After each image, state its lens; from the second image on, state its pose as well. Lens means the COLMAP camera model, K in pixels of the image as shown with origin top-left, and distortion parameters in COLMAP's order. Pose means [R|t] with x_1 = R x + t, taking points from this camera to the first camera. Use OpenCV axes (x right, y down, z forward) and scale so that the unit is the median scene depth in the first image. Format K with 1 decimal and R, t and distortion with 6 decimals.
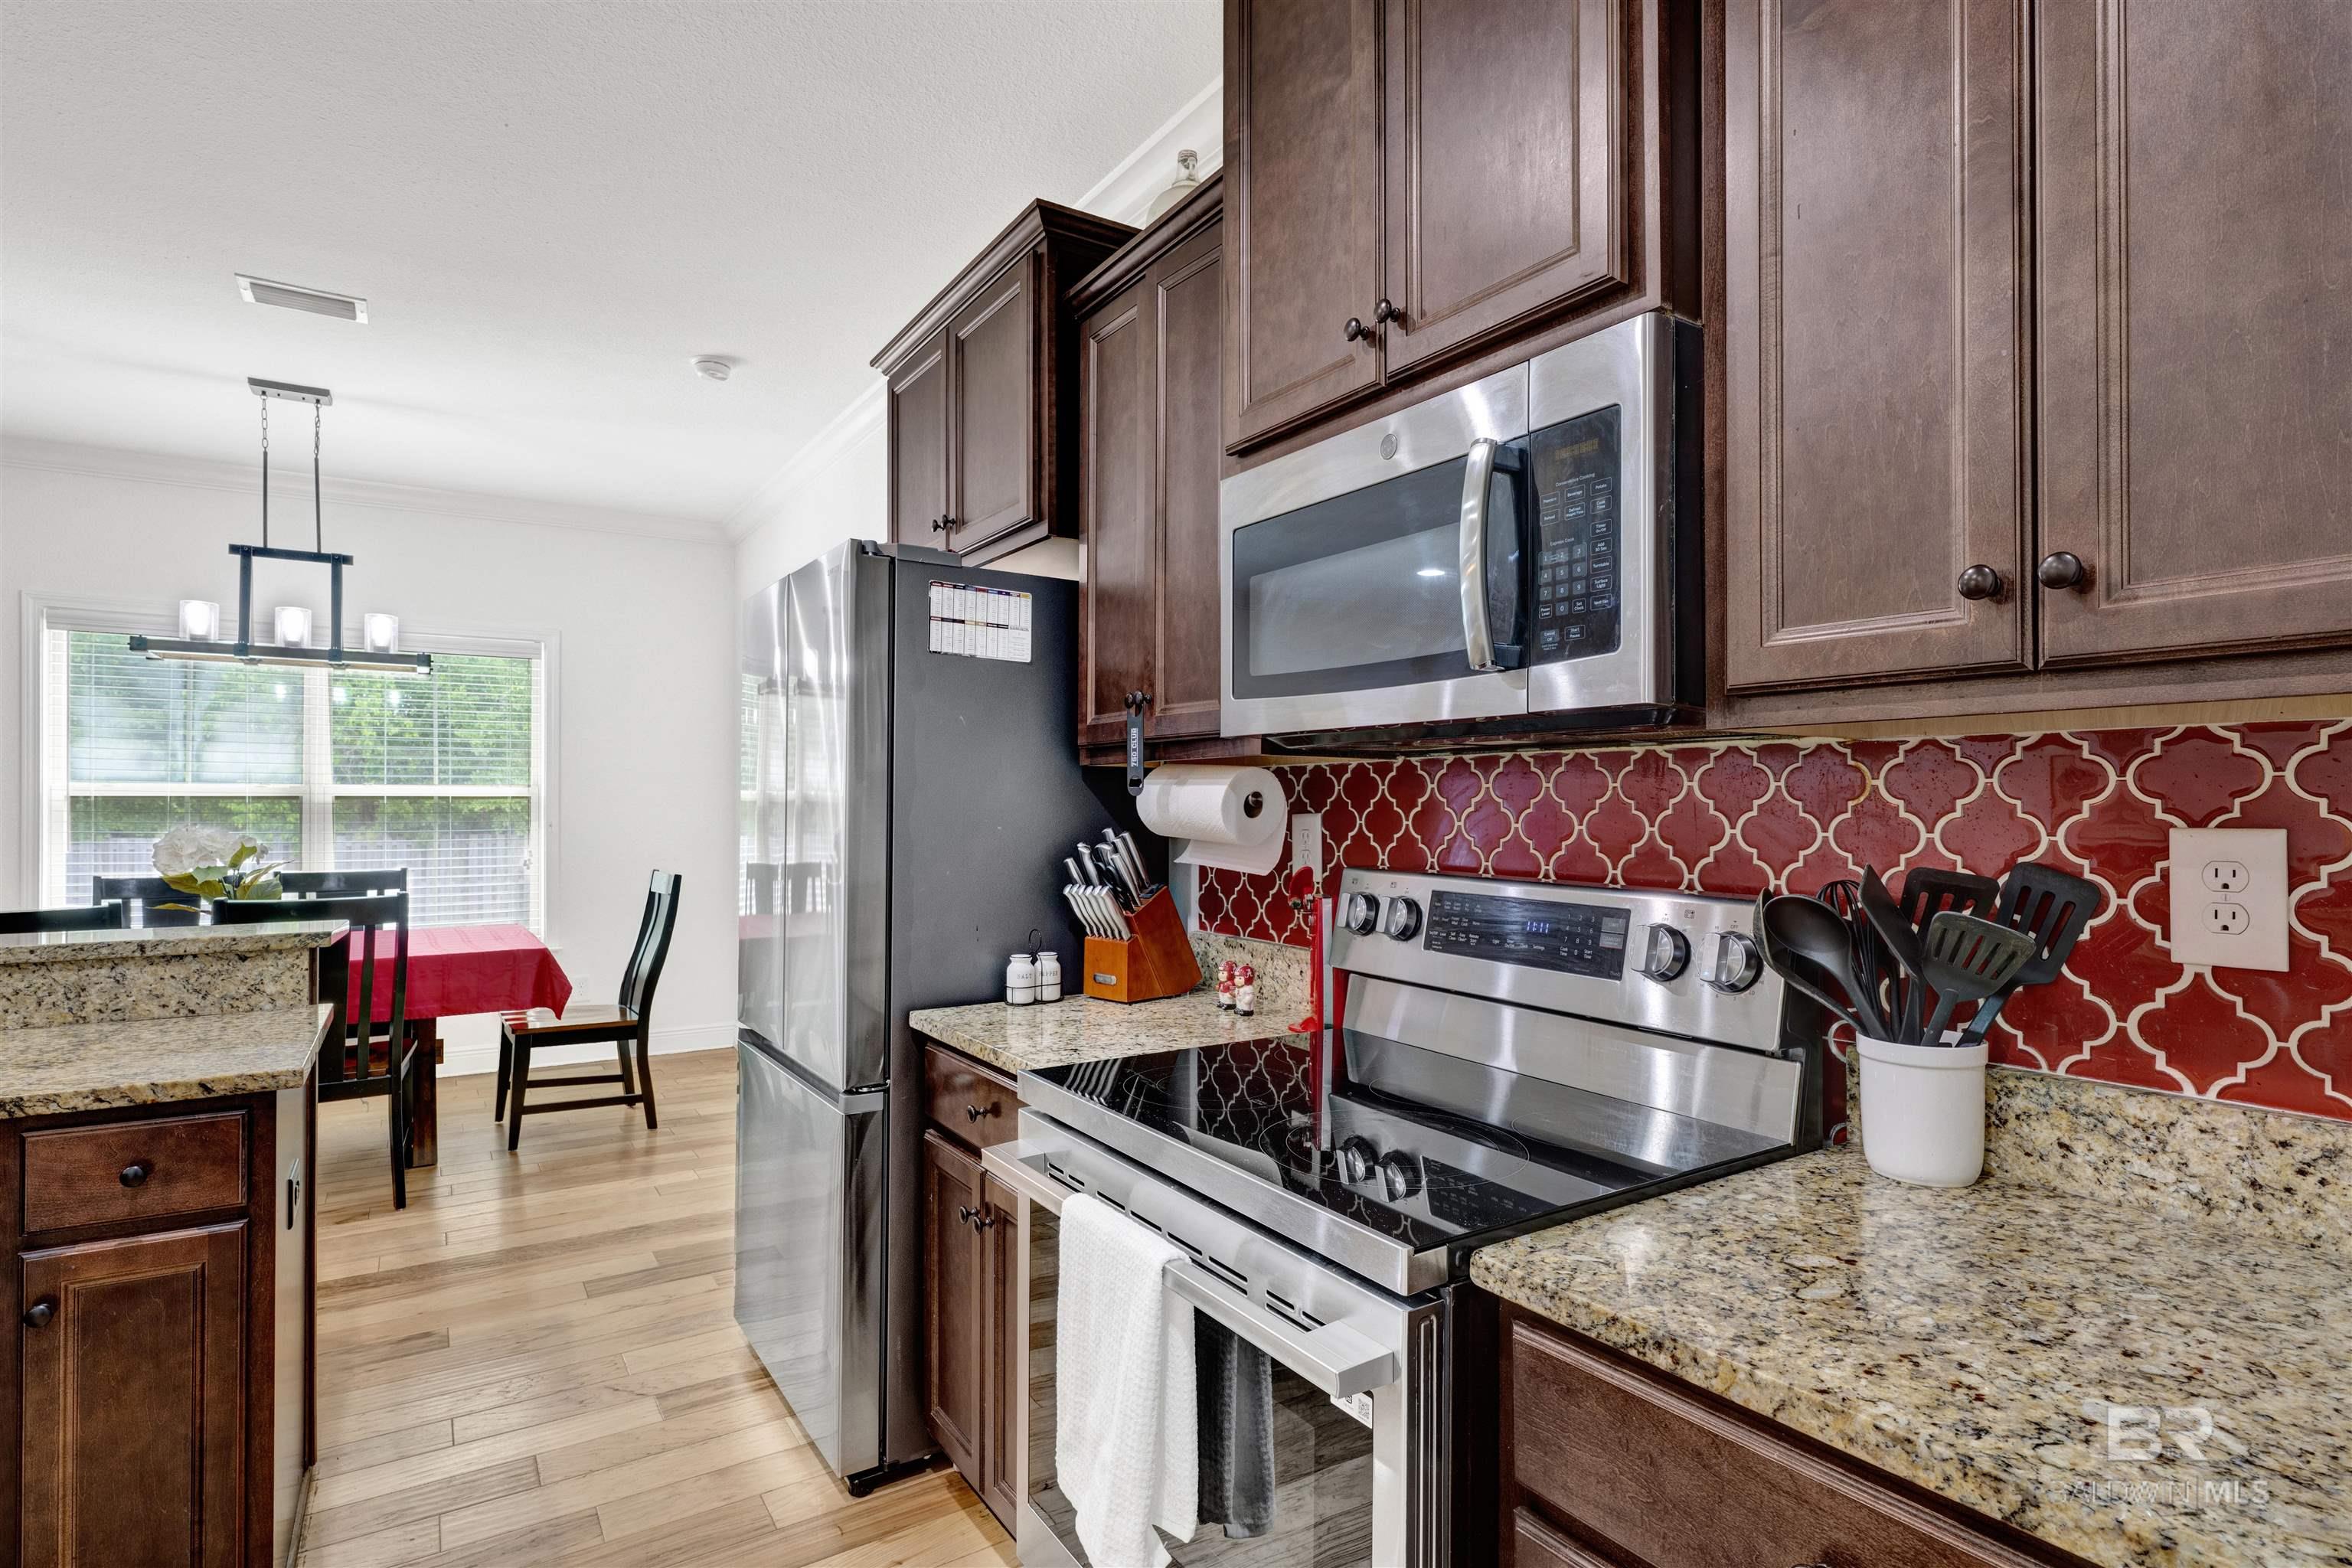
lens RADIAL K [[1160.0, 0, 1182.3], [0, 1160.0, 795.6], [0, 0, 1]] dist [-0.004052, -0.000455]
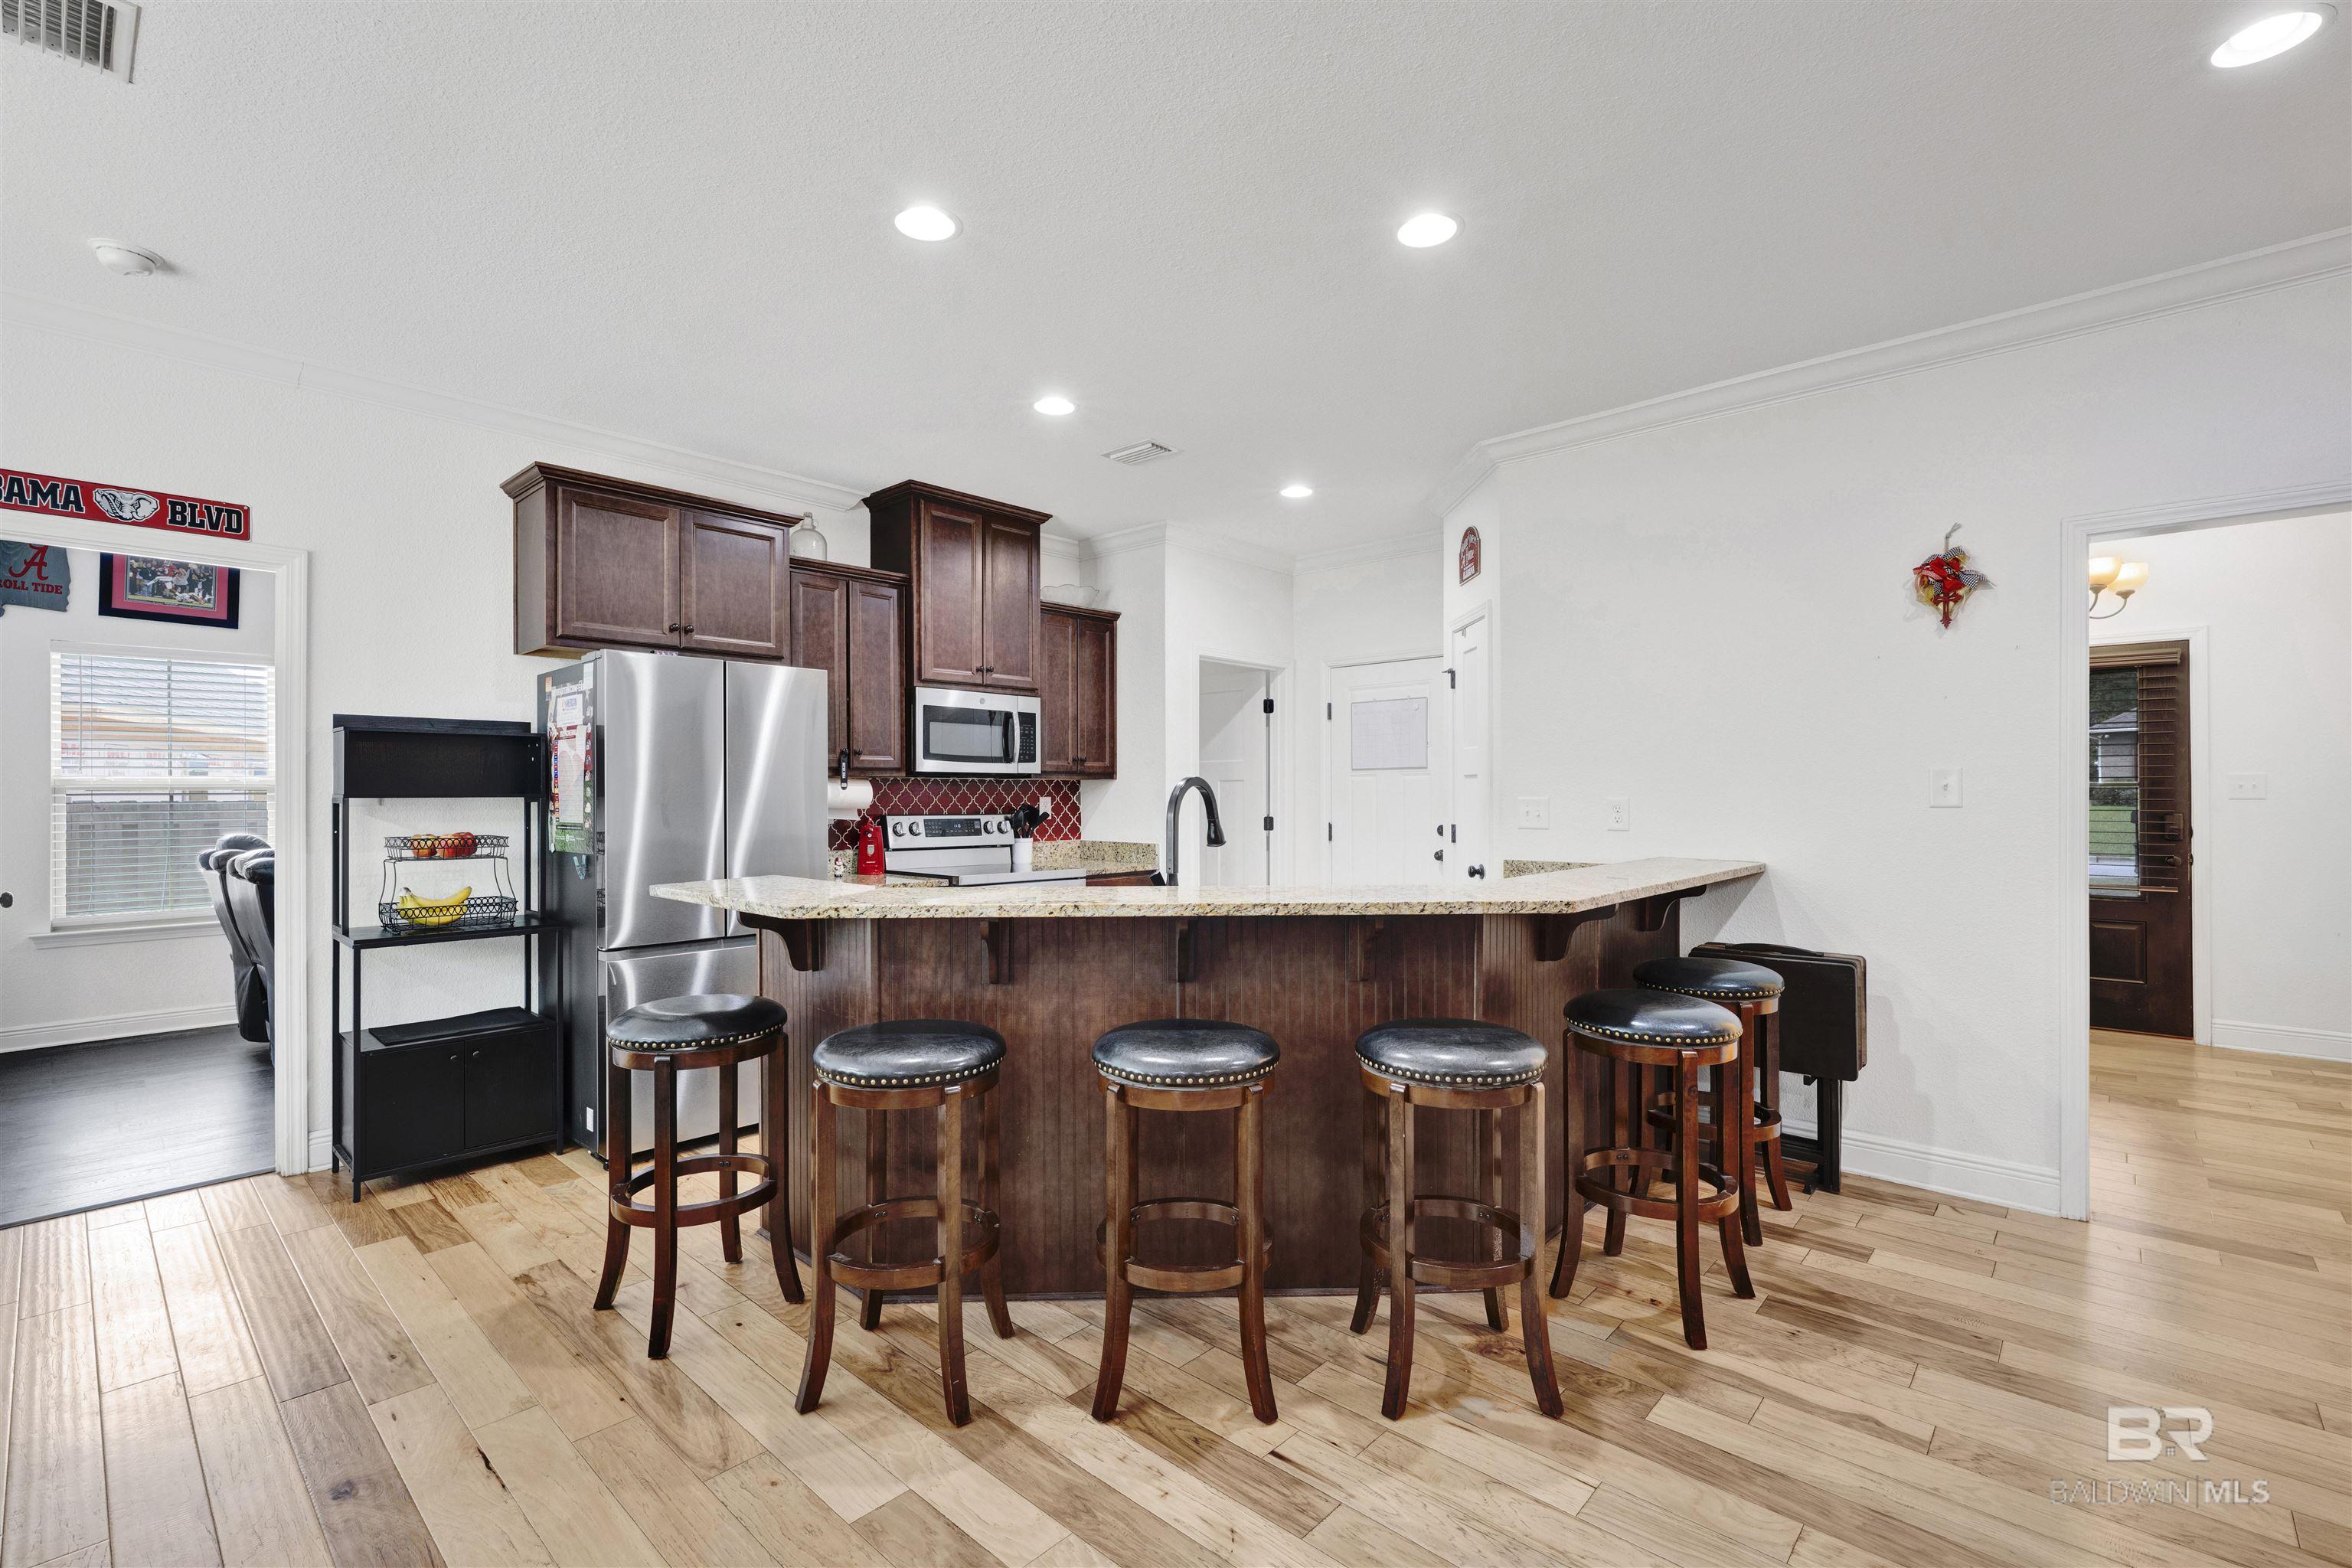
lens RADIAL K [[1018.0, 0, 1184.5], [0, 1018.0, 795.2], [0, 0, 1]] dist [-0.002398, 0.000513]
pose [[-0.254090, -0.010432, 0.967124, -3.672936], [-0.008387, 0.999928, 0.008582, -0.026007], [-0.967144, -0.005931, -0.254159, 1.358782]]
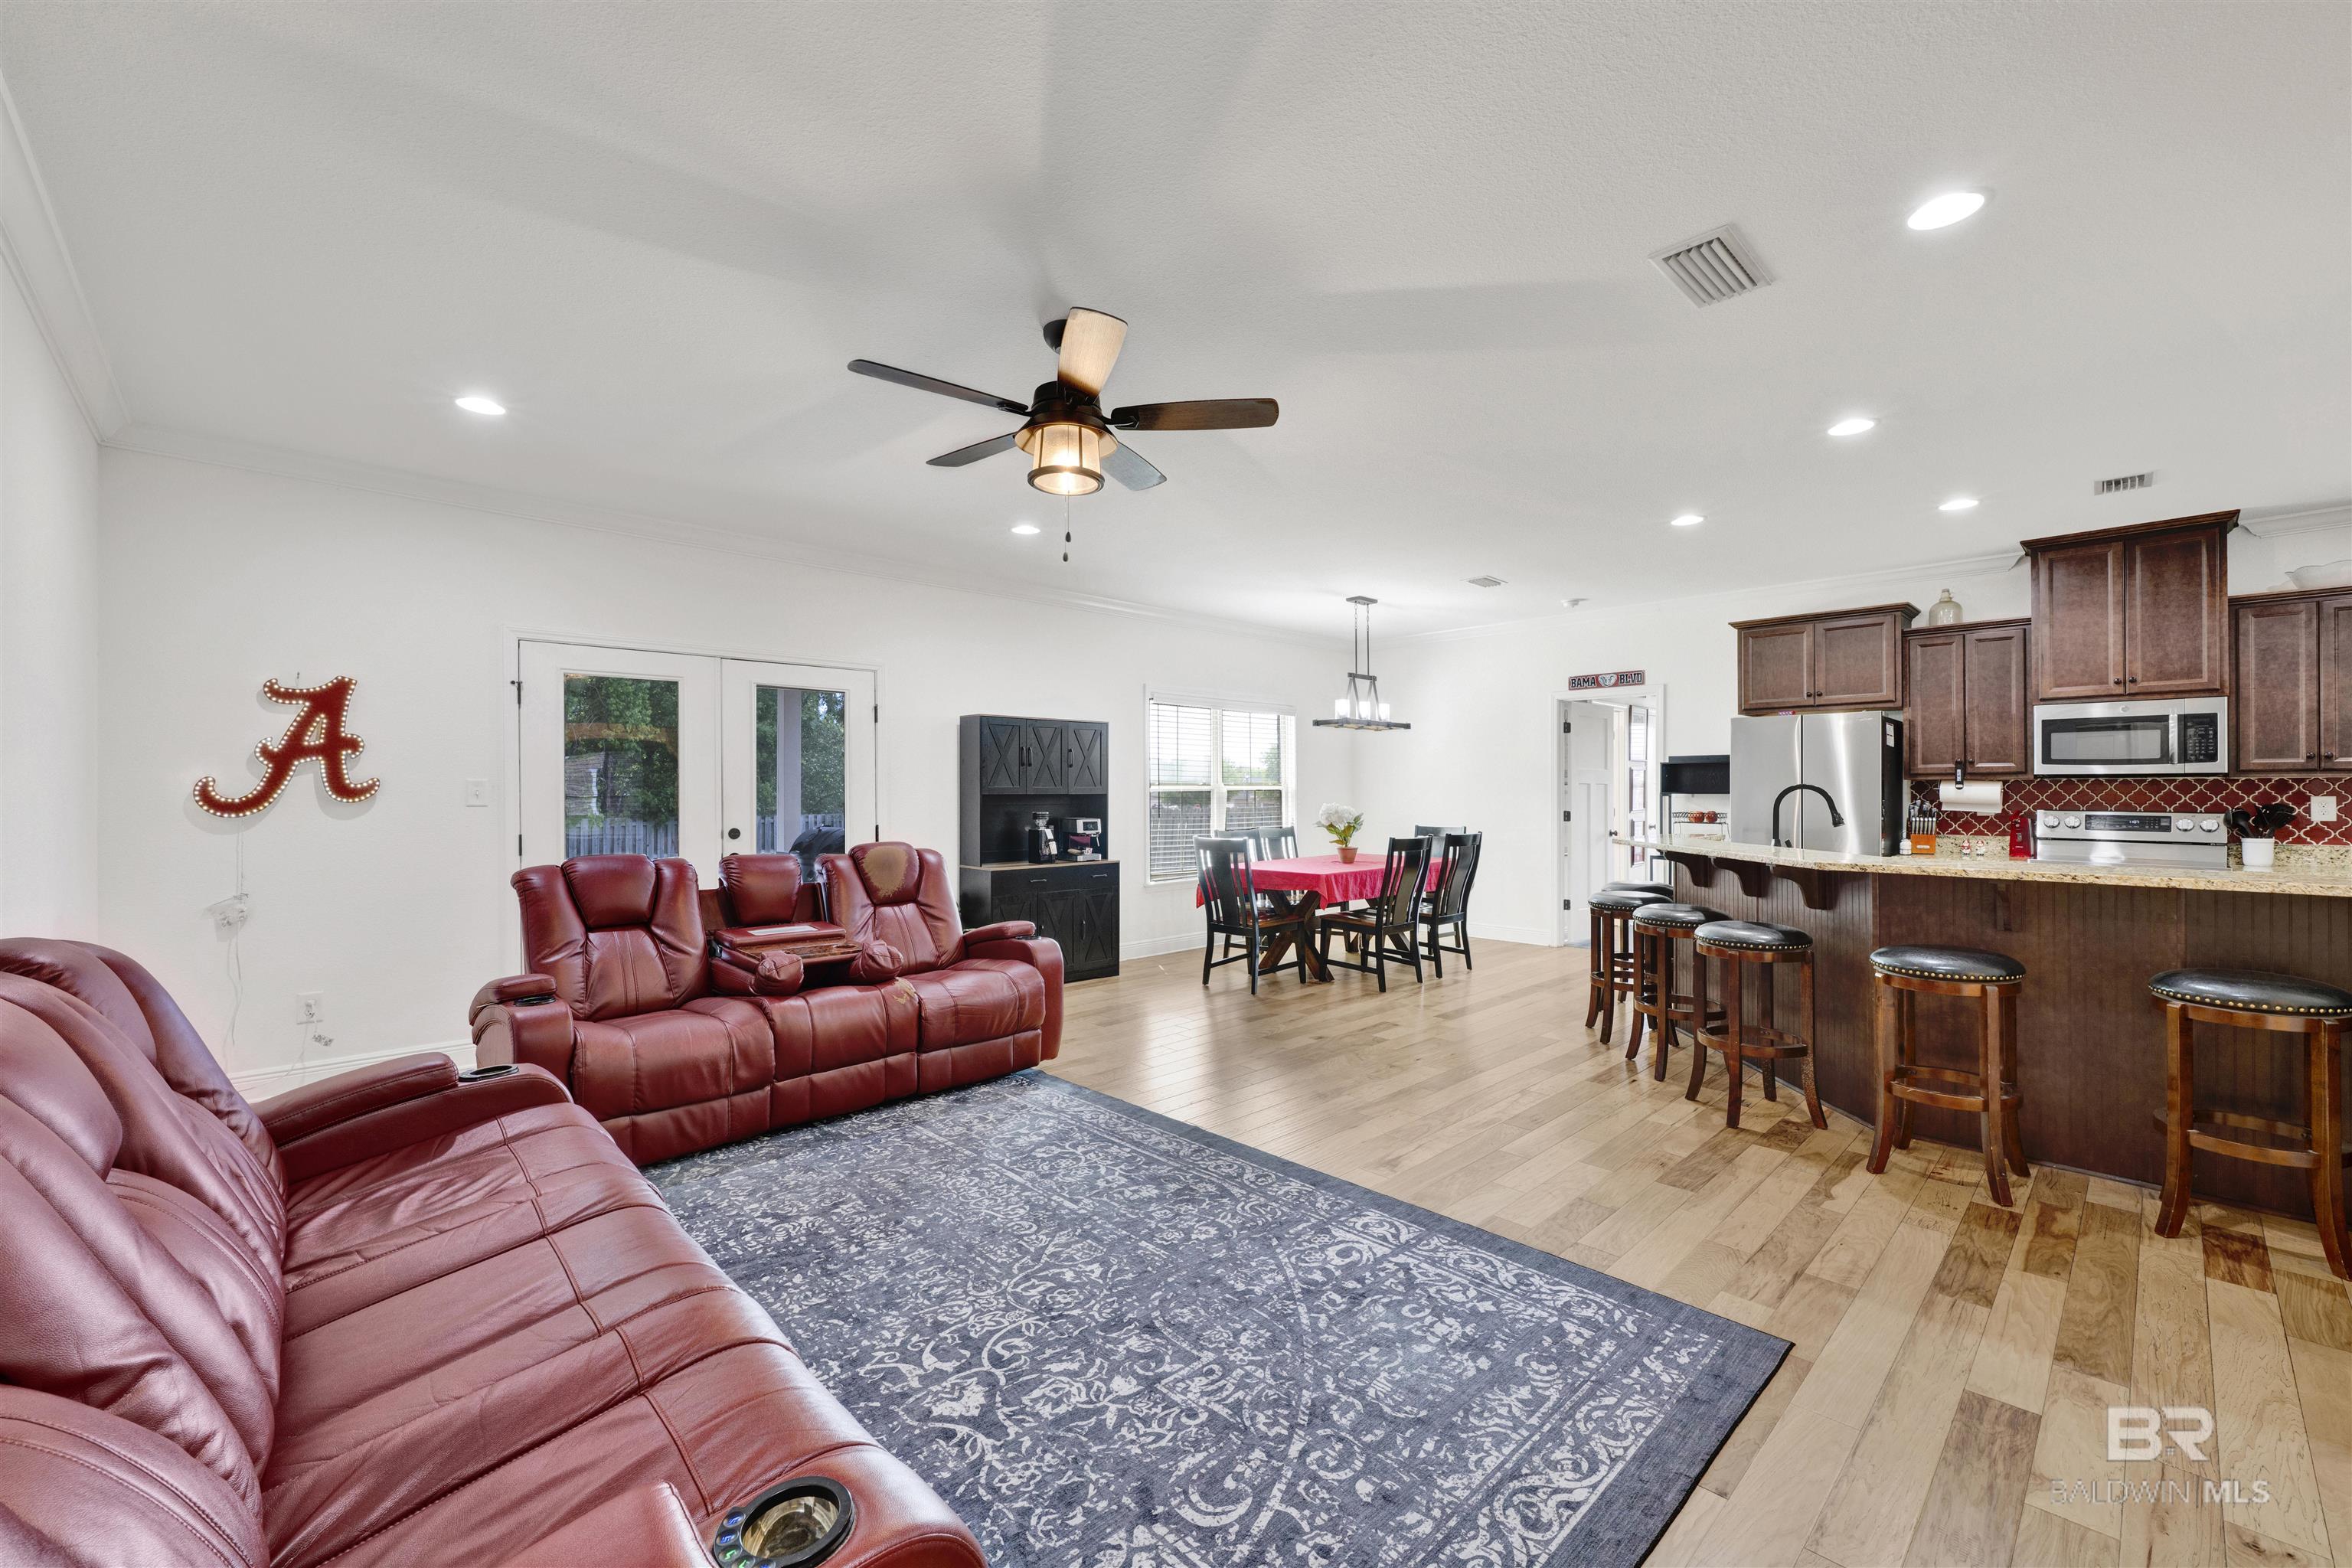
lens RADIAL K [[943.6, 0, 1203.4], [0, 943.6, 784.0], [0, 0, 1]] dist [0.003676, -0.000206]
pose [[0.975750, -0.008616, 0.218720, -4.370622], [0.008386, 0.999963, 0.001978, -0.068319], [-0.218729, -0.000096, 0.975786, -1.855918]]
